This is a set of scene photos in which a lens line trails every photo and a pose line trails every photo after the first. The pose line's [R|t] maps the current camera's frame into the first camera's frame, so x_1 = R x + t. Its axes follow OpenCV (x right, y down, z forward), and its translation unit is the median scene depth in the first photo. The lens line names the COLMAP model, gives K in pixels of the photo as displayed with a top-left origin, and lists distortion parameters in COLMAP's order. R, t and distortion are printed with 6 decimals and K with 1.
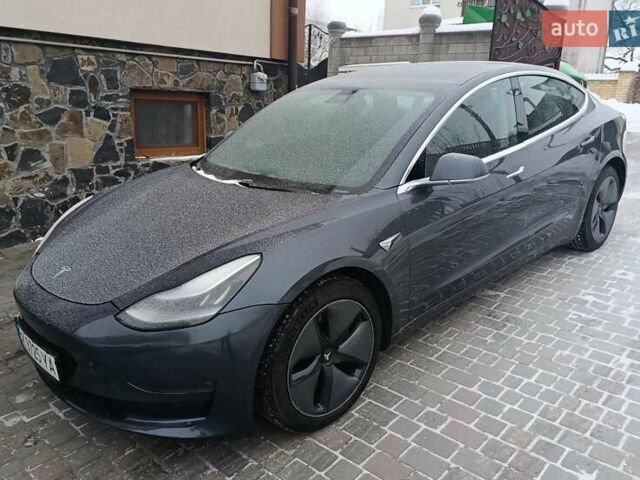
lens RADIAL K [[528.1, 0, 320.0], [0, 528.1, 240.0], [0, 0, 1]] dist [0.009942, 0.002427]
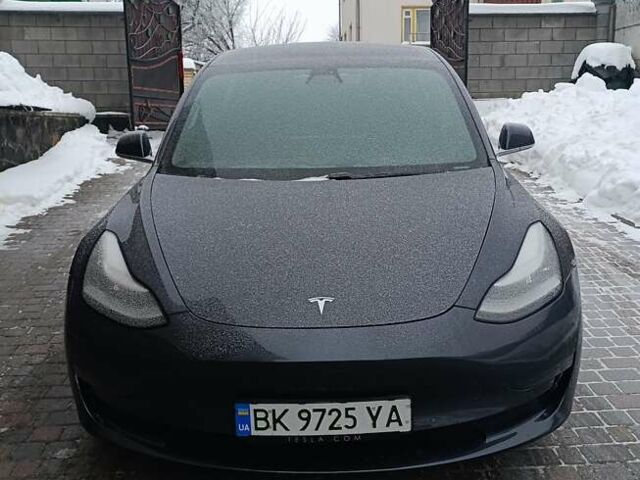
lens RADIAL K [[730.7, 0, 320.0], [0, 730.7, 240.0], [0, 0, 1]] dist [0.016559, 0.010733]
pose [[0.701914, -0.160544, 0.693933, -1.180576], [0.217537, 0.976035, 0.005771, -0.032068], [-0.678229, 0.146905, 0.720017, 0.276661]]
